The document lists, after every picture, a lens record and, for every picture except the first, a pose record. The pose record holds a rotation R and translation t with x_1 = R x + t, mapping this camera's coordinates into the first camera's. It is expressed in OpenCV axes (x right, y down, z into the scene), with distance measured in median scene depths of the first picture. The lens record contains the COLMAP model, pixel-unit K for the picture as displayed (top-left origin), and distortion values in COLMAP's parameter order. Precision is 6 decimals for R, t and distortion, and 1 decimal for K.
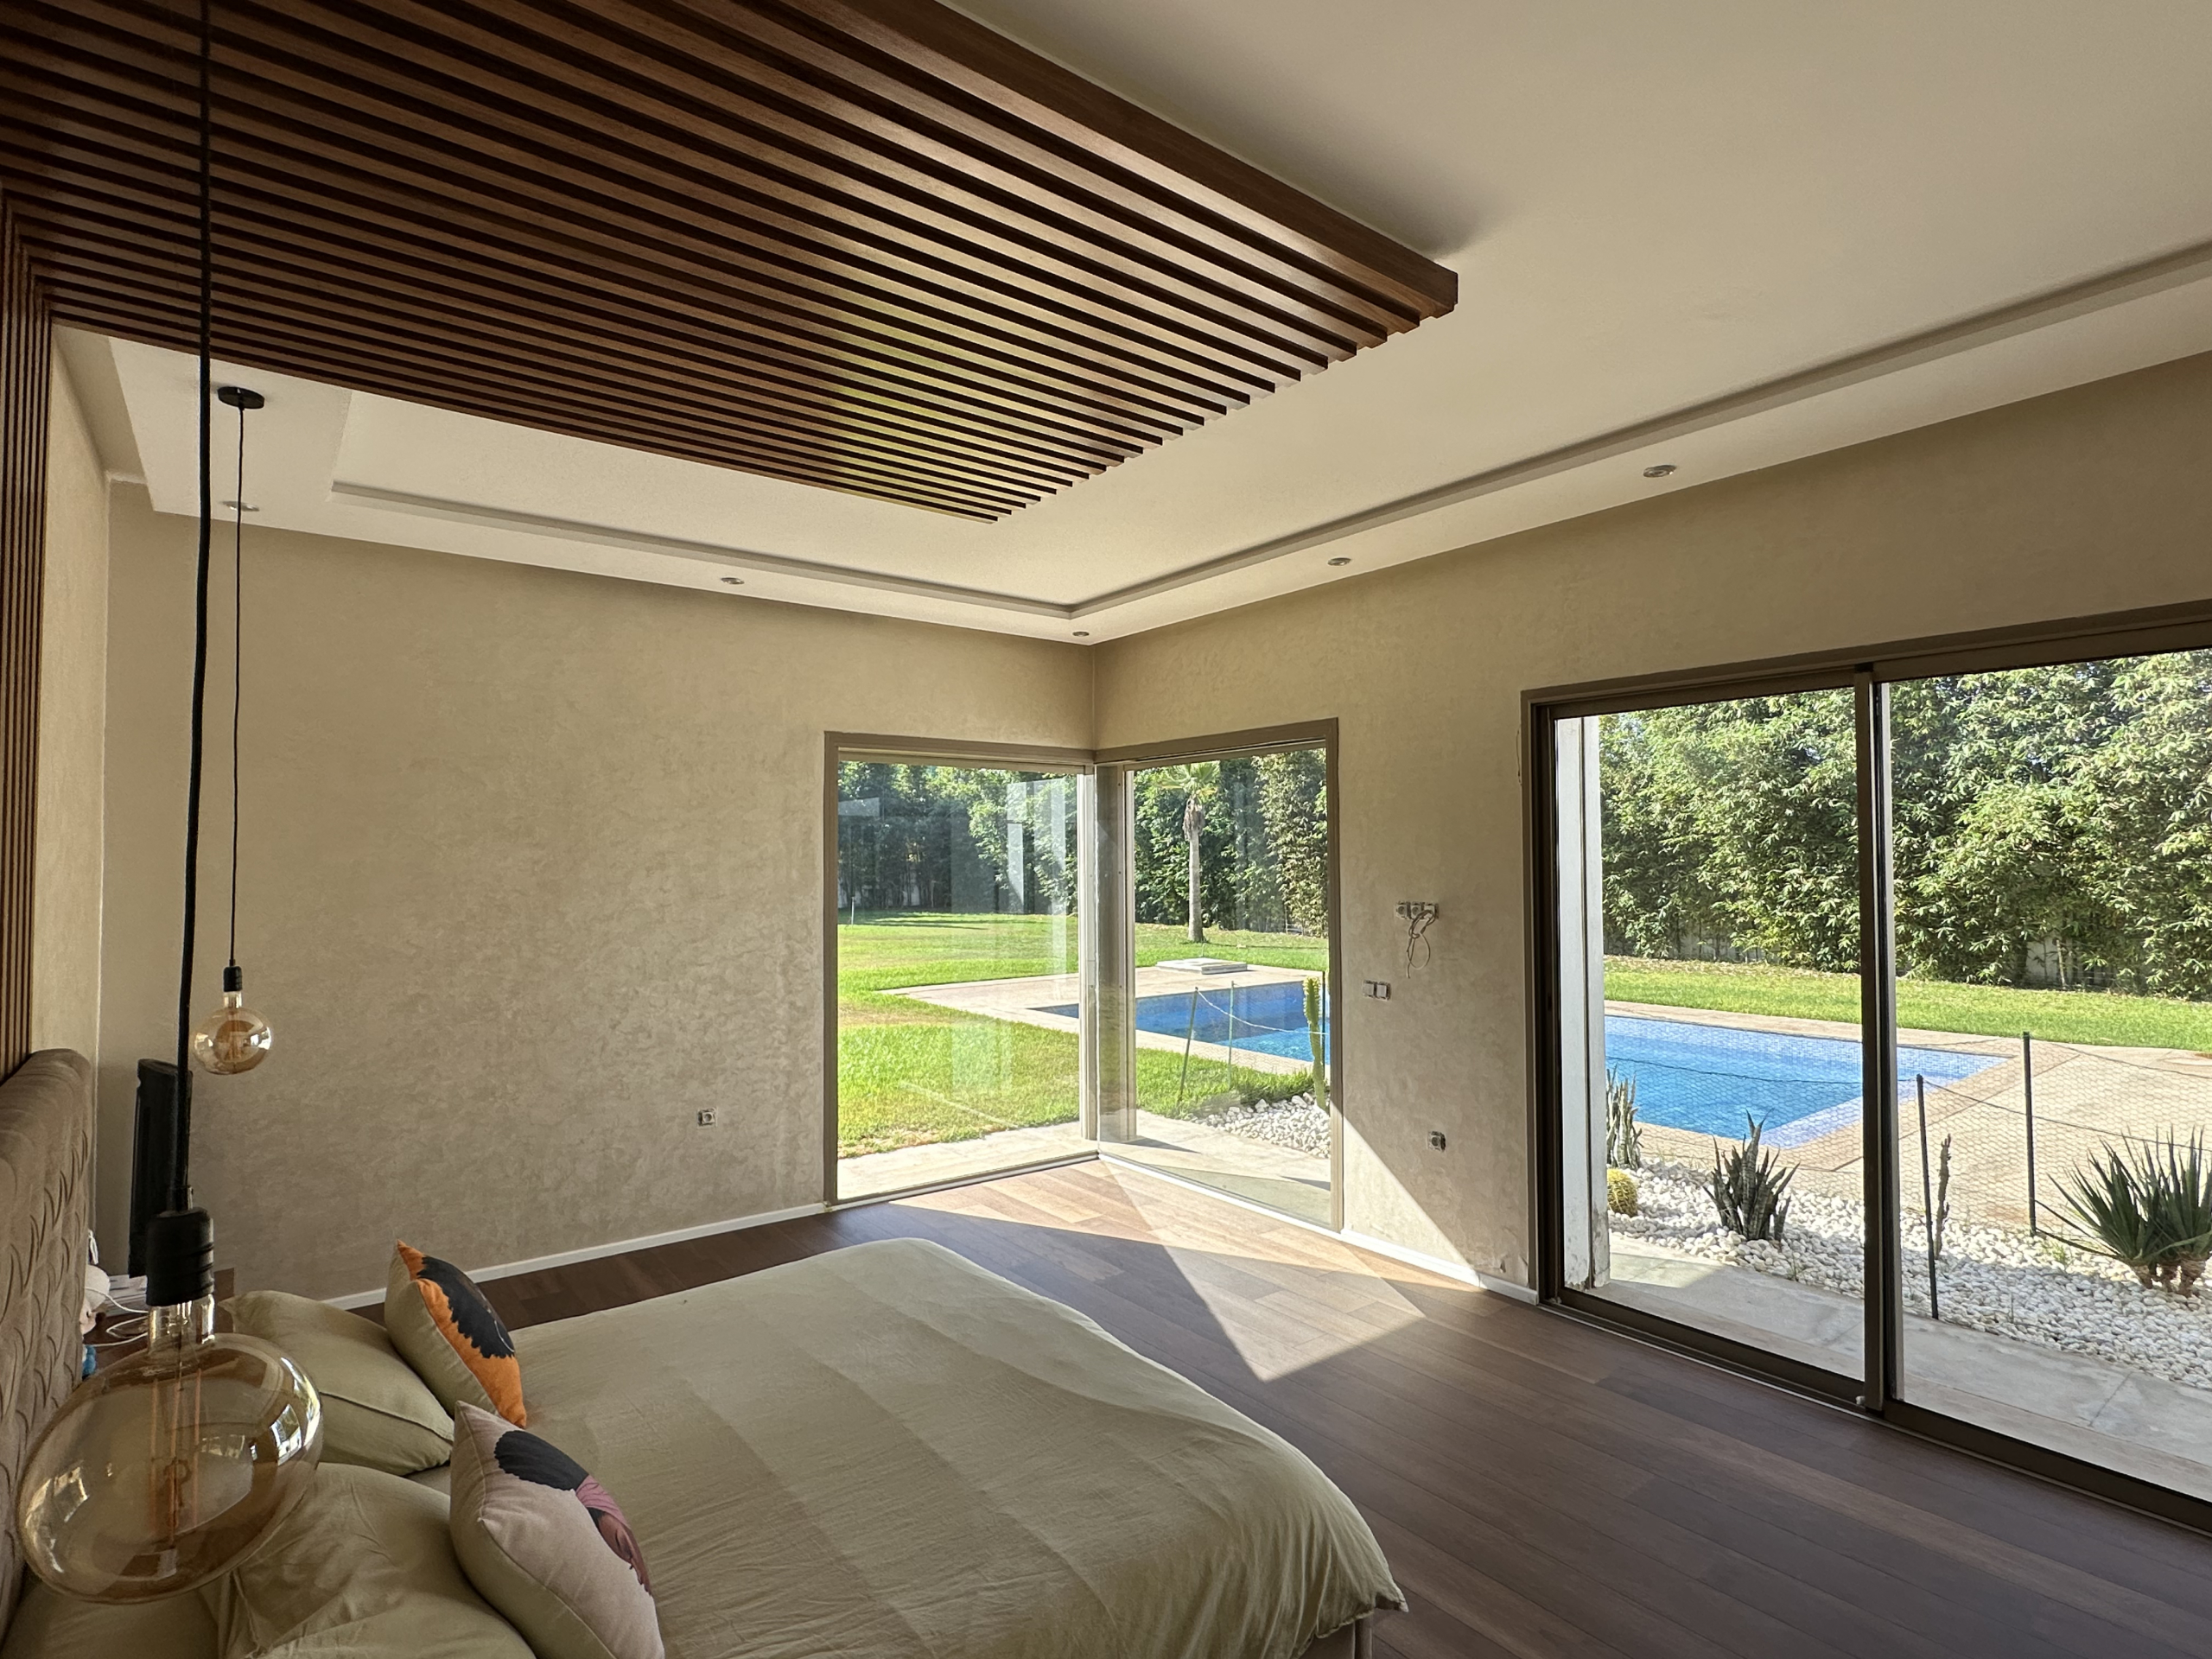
lens RADIAL K [[1107.1, 0, 1118.7], [0, 1107.1, 830.2], [0, 0, 1]] dist [-0.003623, -0.000036]
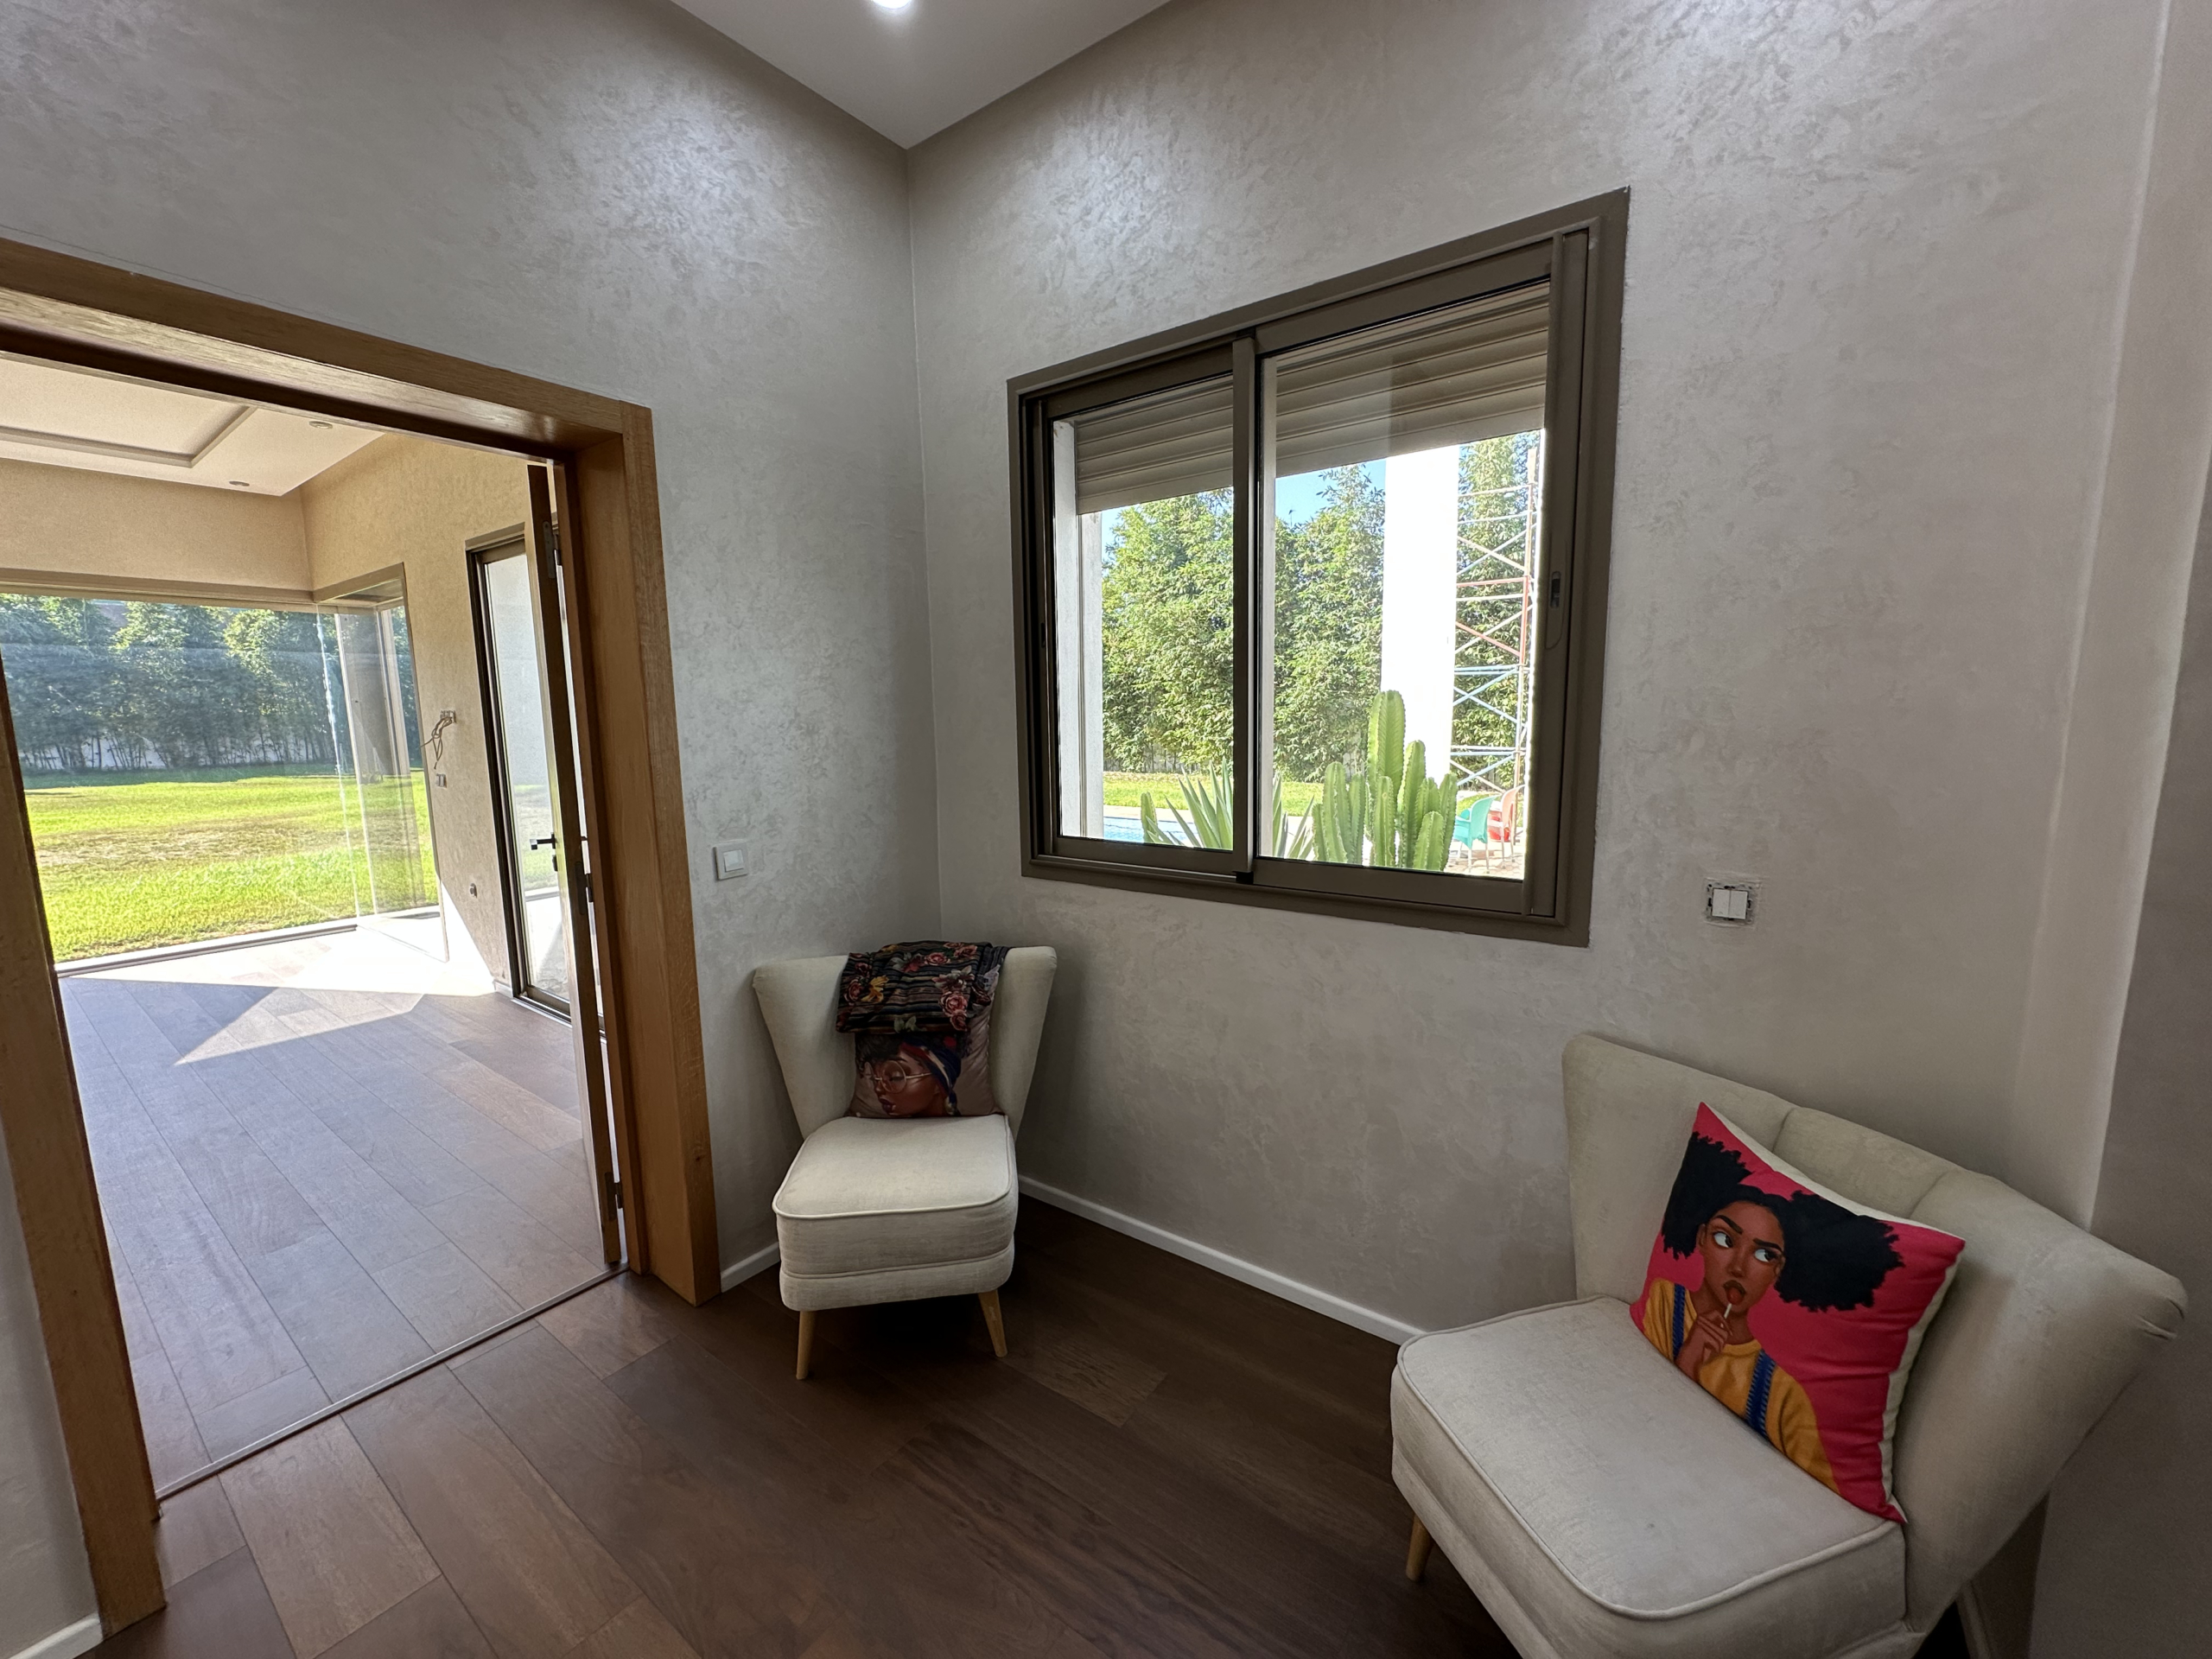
lens RADIAL K [[884.0, 0, 1108.4], [0, 884.0, 828.1], [0, 0, 1]] dist [-0.003730, 0.001002]
pose [[0.963413, -0.044379, 0.264321, 0.166739], [0.001383, 0.987006, 0.160678, 0.008072], [-0.268017, -0.154434, 0.950956, -0.045959]]
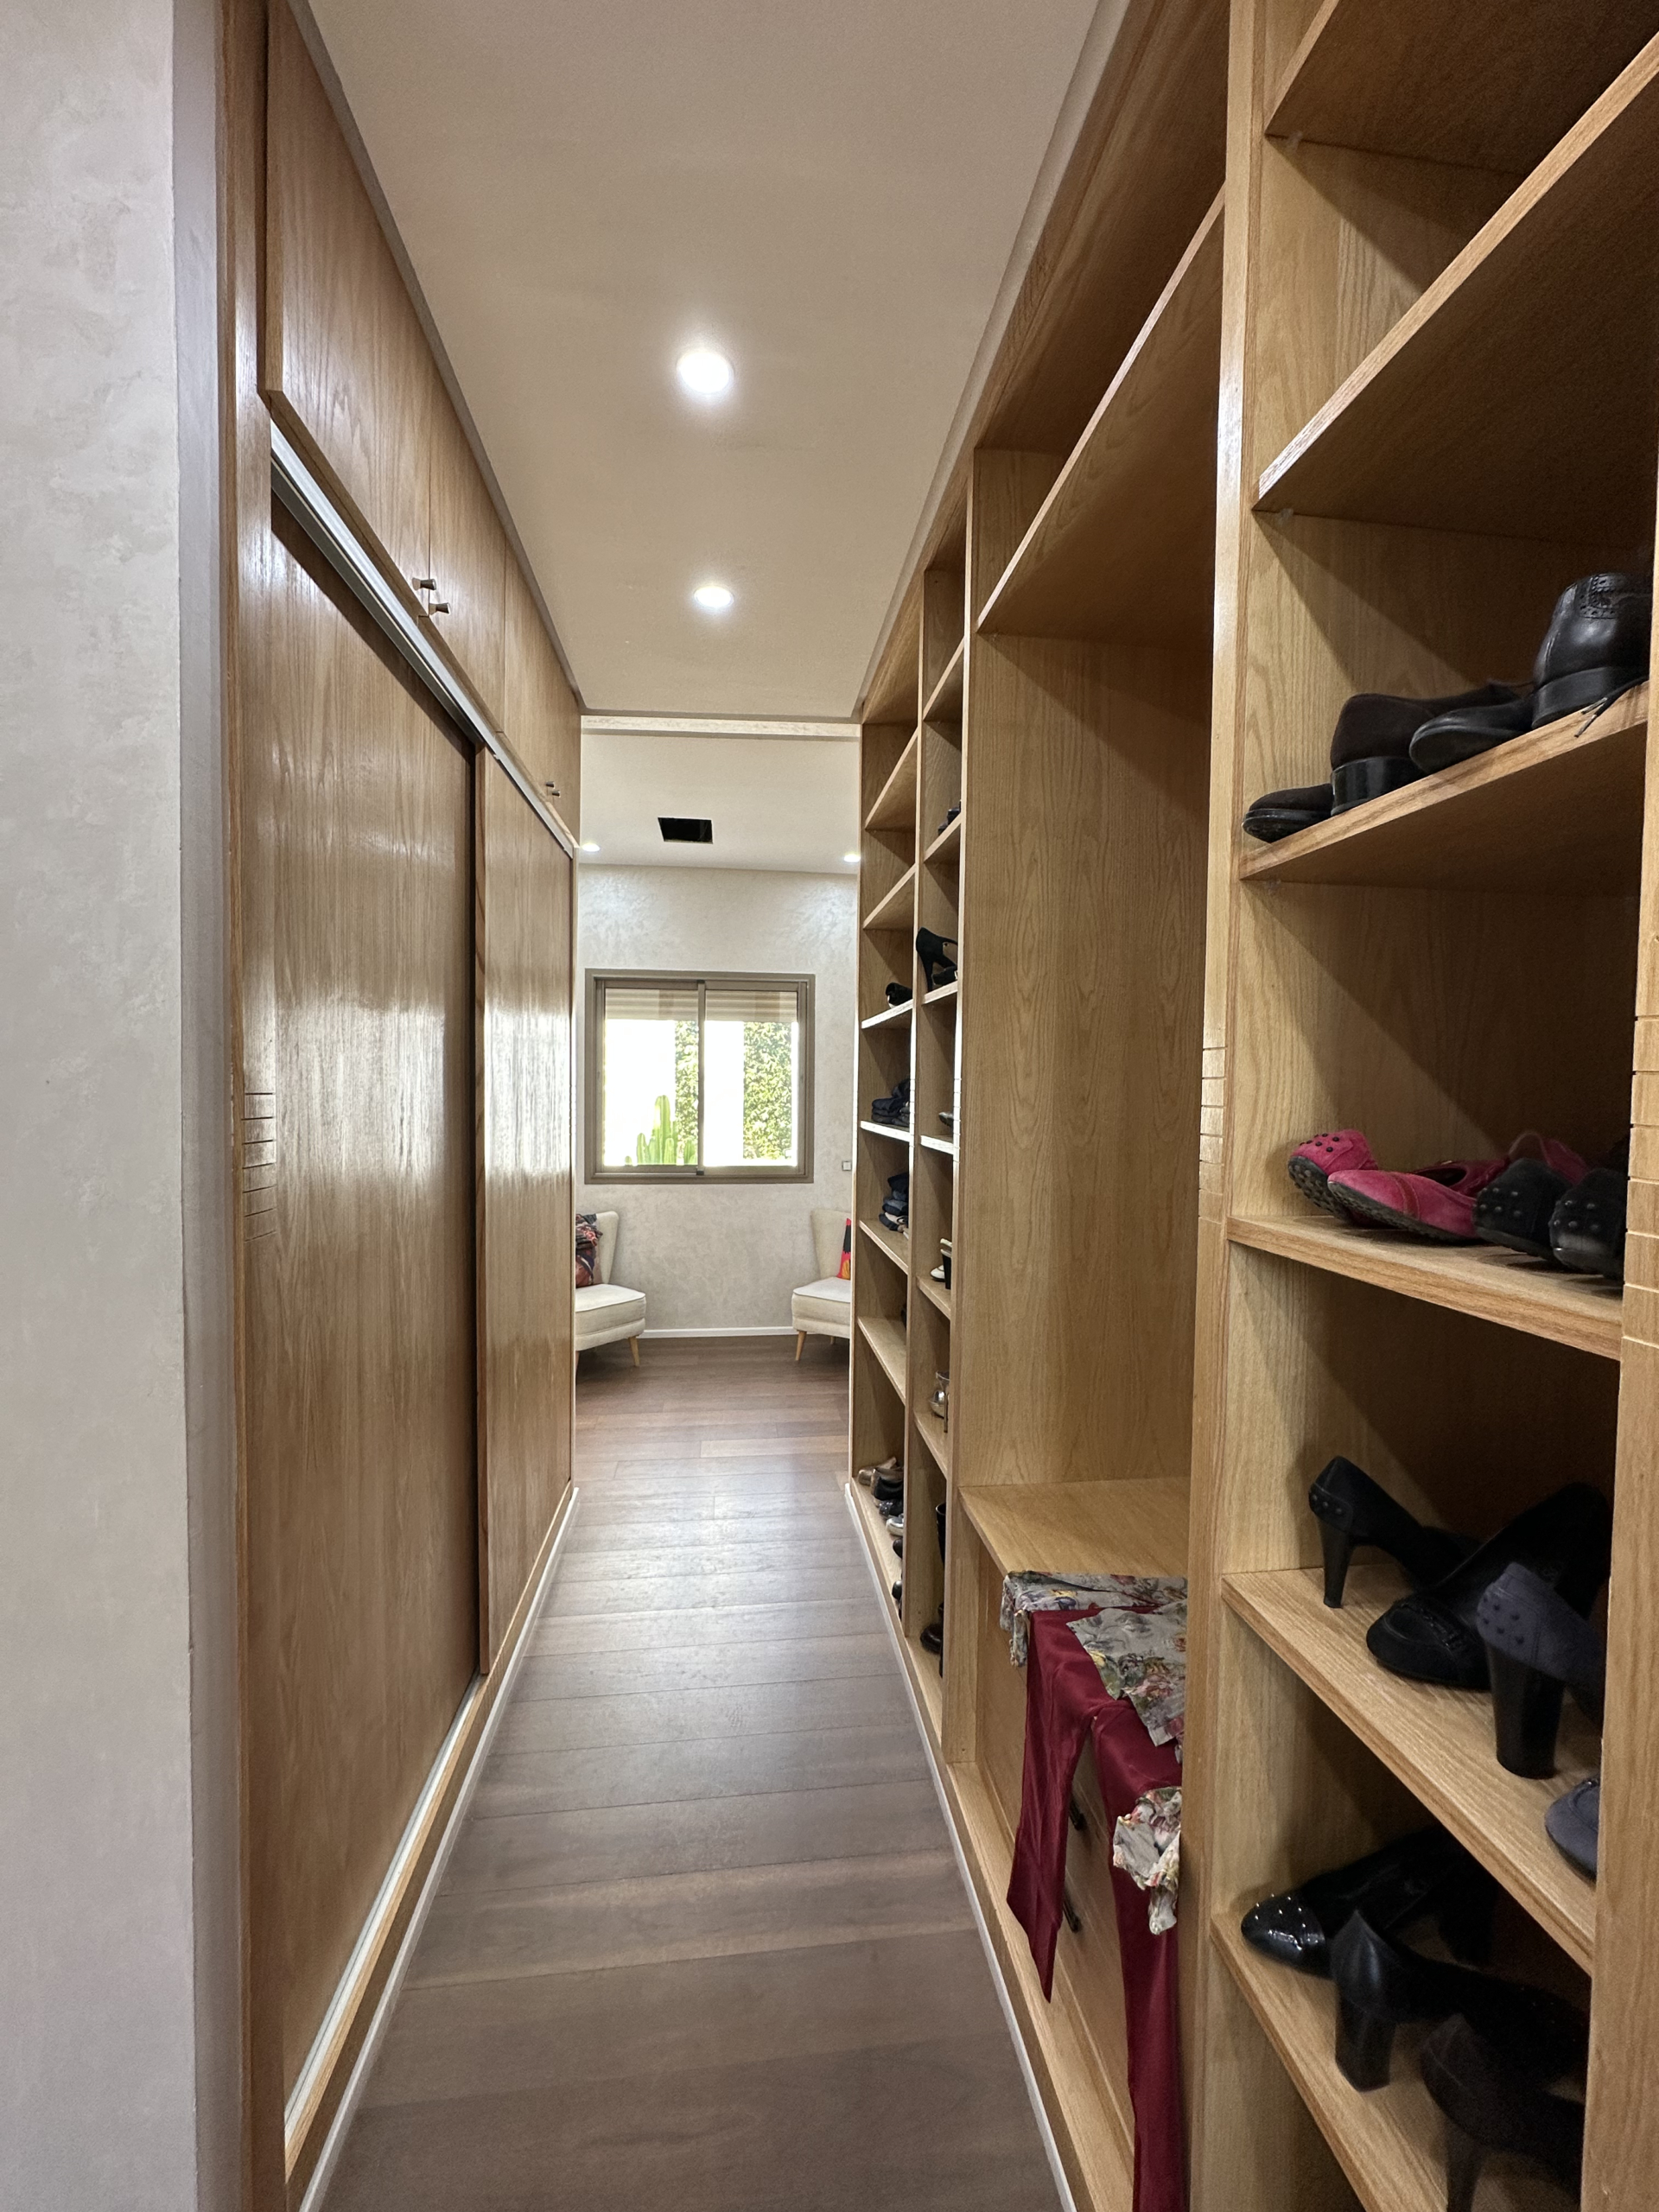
lens RADIAL K [[884.0, 0, 827.9], [0, 884.0, 1108.2], [0, 0, 1]] dist [-0.003730, 0.001002]
pose [[0.520164, -0.011725, 0.853986, -1.504144], [-0.042700, 0.998298, 0.039715, -0.095711], [-0.852998, -0.057124, 0.518778, -0.851502]]
